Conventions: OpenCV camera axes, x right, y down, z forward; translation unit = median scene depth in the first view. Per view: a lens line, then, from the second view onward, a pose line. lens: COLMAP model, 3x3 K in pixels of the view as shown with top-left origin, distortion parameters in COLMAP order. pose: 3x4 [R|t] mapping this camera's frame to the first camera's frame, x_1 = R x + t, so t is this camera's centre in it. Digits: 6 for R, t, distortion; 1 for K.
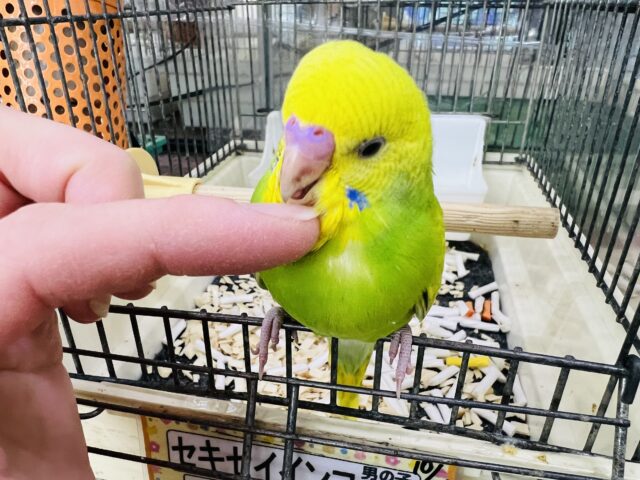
lens RADIAL K [[412.9, 0, 320.0], [0, 412.9, 240.0], [0, 0, 1]] dist [-0.002143, -0.000917]
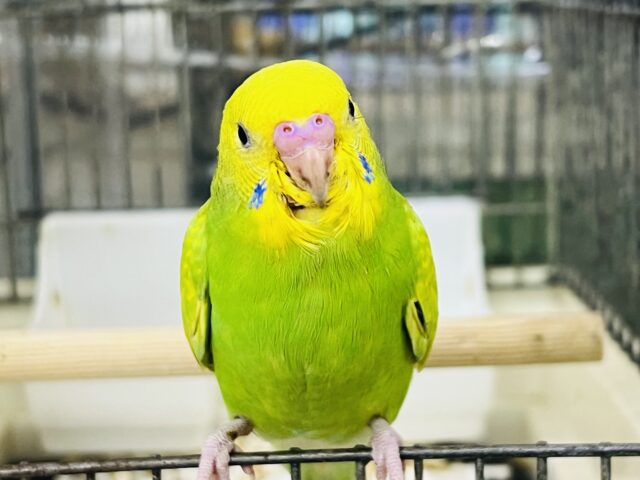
lens RADIAL K [[1427.8, 0, 320.0], [0, 1427.8, 240.0], [0, 0, 1]] dist [0.347815, 0.125186]
pose [[0.971451, -0.055378, 0.230687, -0.210925], [0.126867, 0.942922, -0.307899, 0.278461], [-0.200469, 0.328376, 0.923028, -0.616299]]
